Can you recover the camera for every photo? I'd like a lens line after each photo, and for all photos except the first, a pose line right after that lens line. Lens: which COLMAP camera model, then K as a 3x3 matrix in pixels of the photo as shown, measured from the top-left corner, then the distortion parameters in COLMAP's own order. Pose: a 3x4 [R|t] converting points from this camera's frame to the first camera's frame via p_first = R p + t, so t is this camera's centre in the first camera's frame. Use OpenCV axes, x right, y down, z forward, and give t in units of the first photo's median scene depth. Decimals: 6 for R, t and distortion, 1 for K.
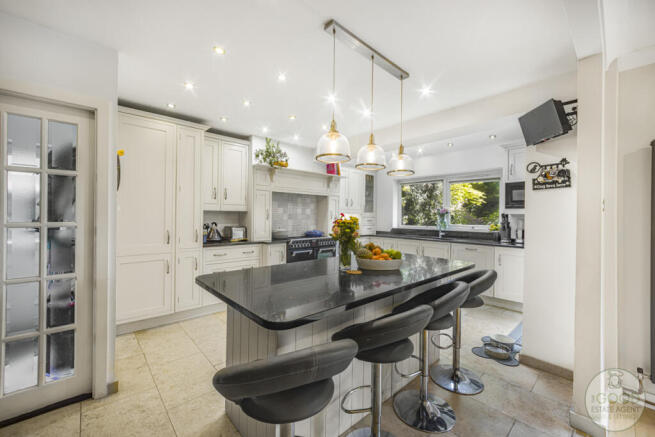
lens RADIAL K [[261.9, 0, 325.5], [0, 261.9, 214.4], [0, 0, 1]] dist [0.002019, 0.000229]
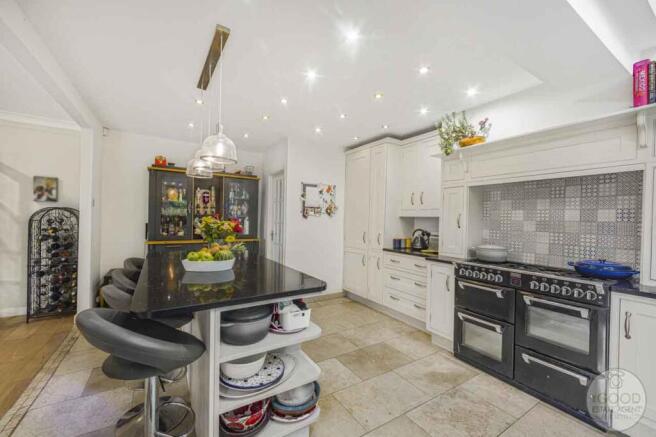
lens RADIAL K [[262.3, 0, 326.1], [0, 262.3, 220.9], [0, 0, 1]] dist [0.002019, 0.000229]
pose [[-0.197257, -0.011250, -0.980287, 0.491754], [-0.023222, 0.999707, -0.006800, 0.012711], [0.980077, 0.021423, -0.197461, 0.738181]]
